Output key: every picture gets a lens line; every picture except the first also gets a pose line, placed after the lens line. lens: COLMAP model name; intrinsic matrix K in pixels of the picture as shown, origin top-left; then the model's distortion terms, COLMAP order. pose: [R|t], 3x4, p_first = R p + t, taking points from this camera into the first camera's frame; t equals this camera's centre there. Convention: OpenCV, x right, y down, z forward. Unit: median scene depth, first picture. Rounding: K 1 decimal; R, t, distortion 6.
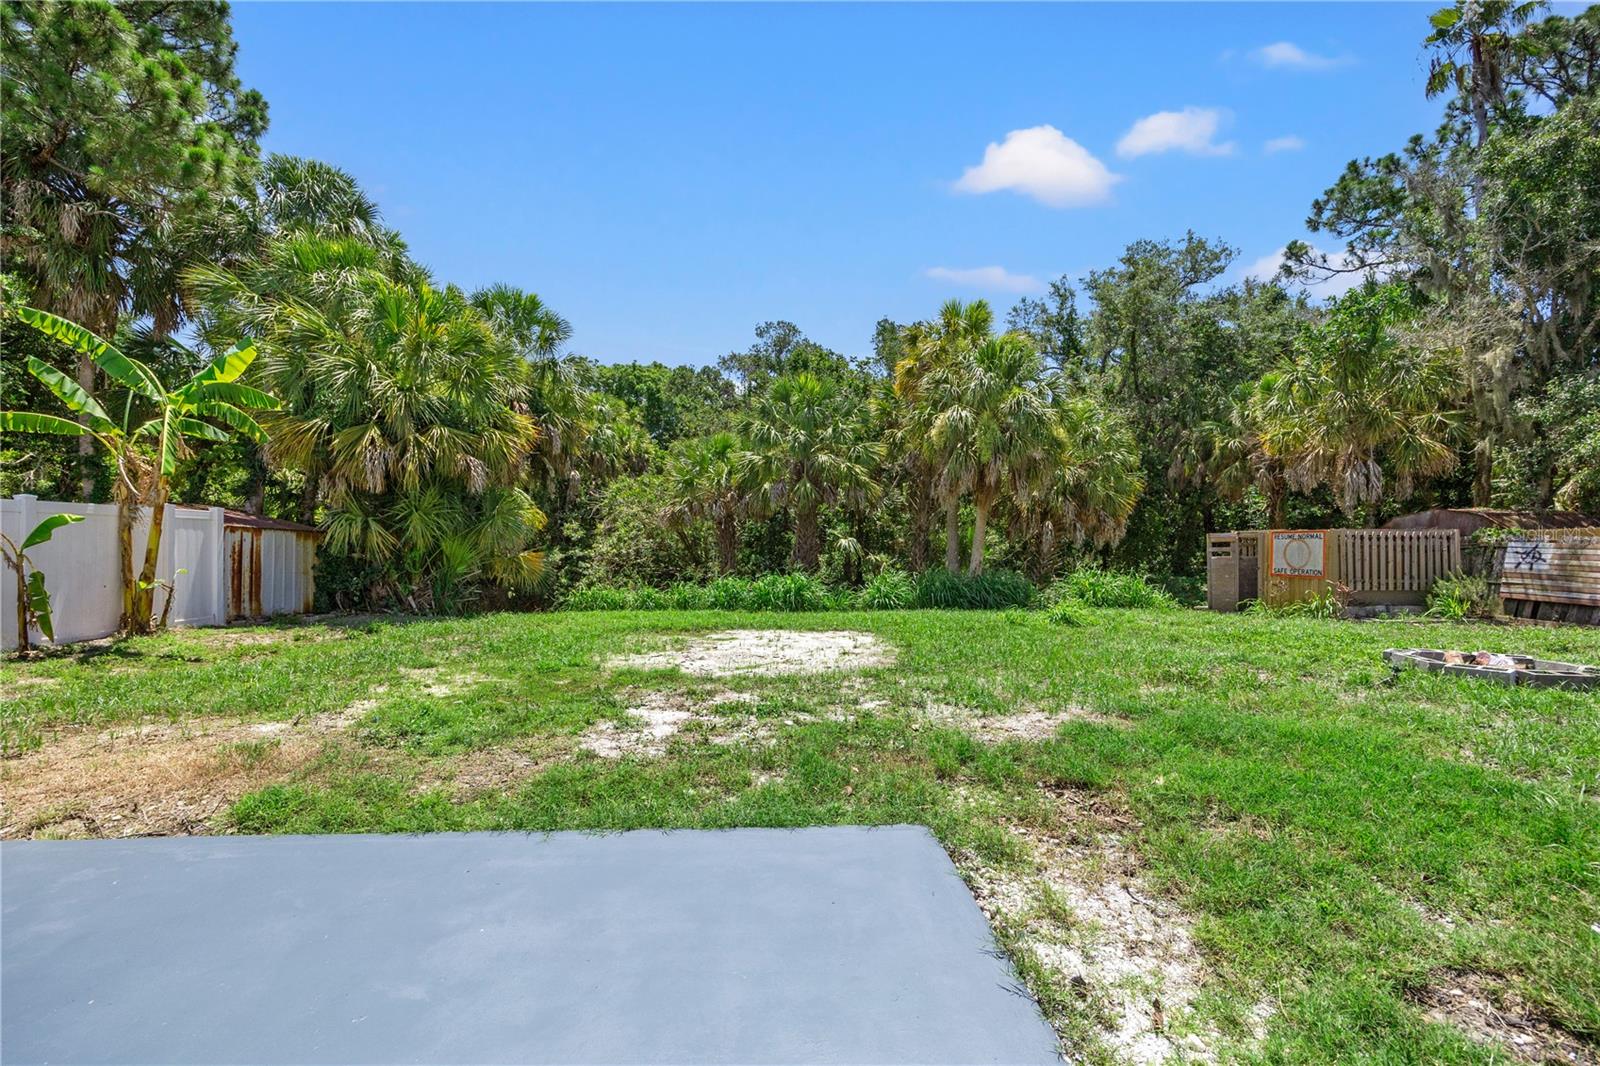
lens RADIAL K [[656.4, 0, 801.7], [0, 656.4, 540.3], [0, 0, 1]] dist [0.015466, -0.000186]
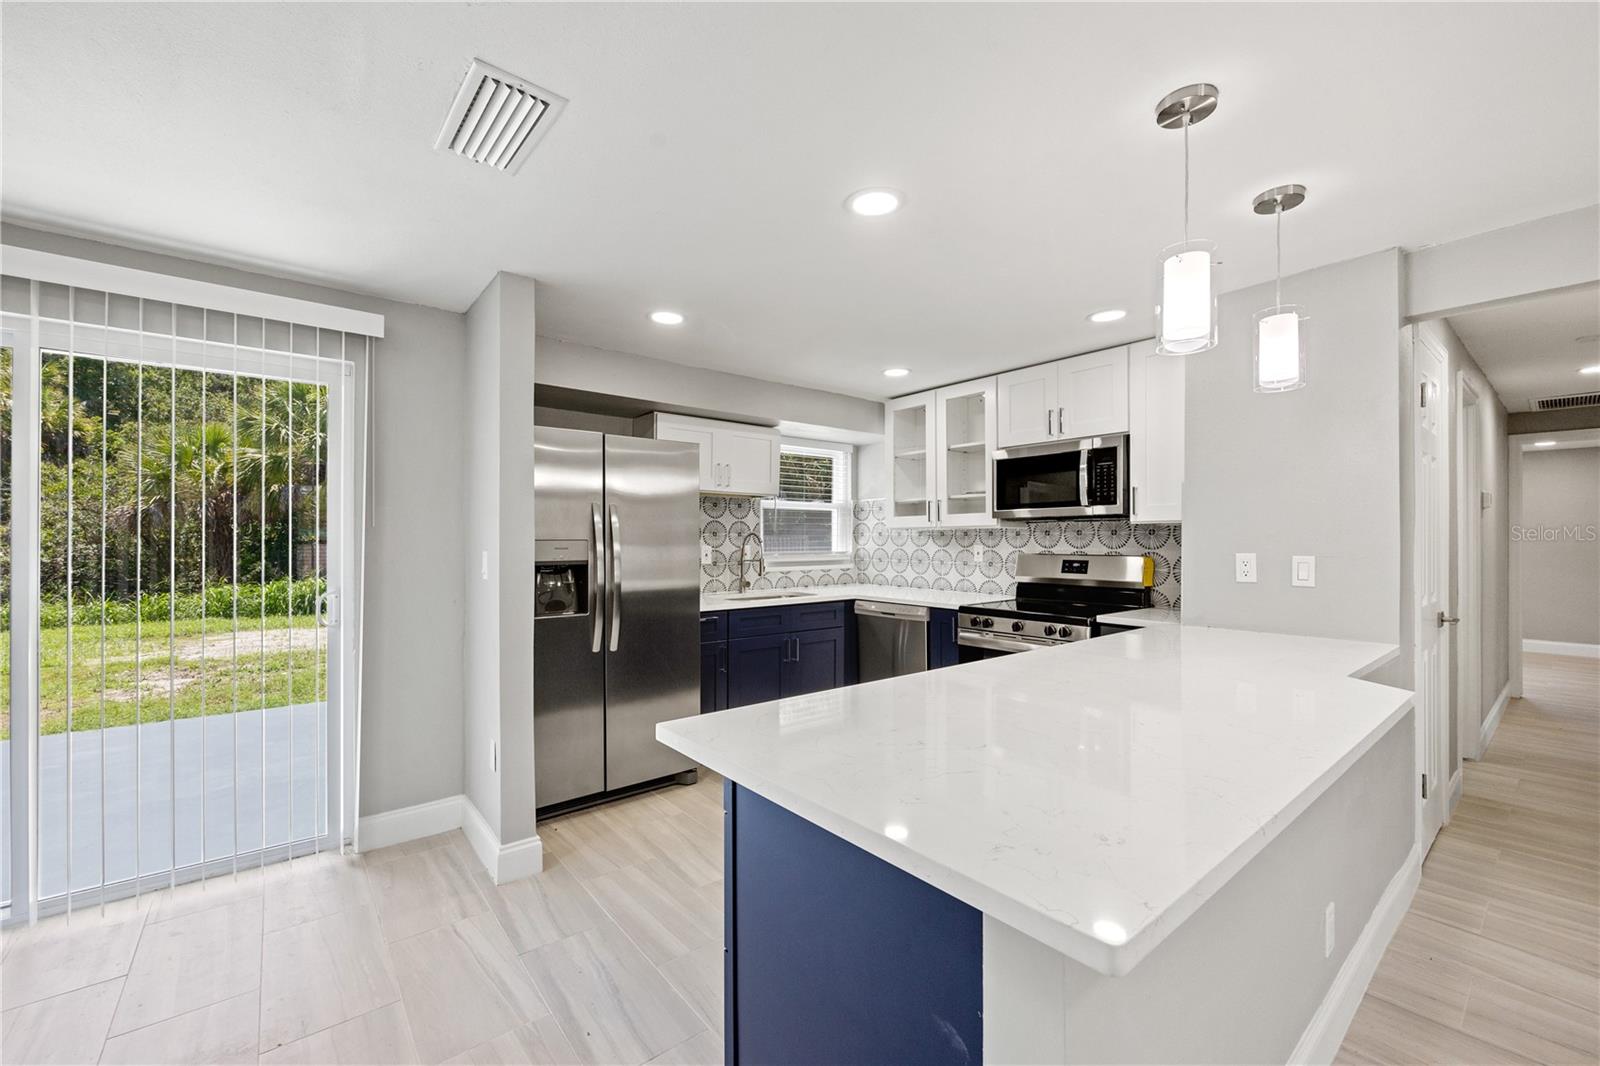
lens RADIAL K [[656.4, 0, 788.9], [0, 656.4, 544.8], [0, 0, 1]] dist [0.015466, -0.000186]
pose [[0.825641, -0.002223, 0.564191, 0.017325], [-0.002016, 0.999974, 0.006891, -0.007752], [-0.564192, -0.006827, 0.825615, -0.202568]]
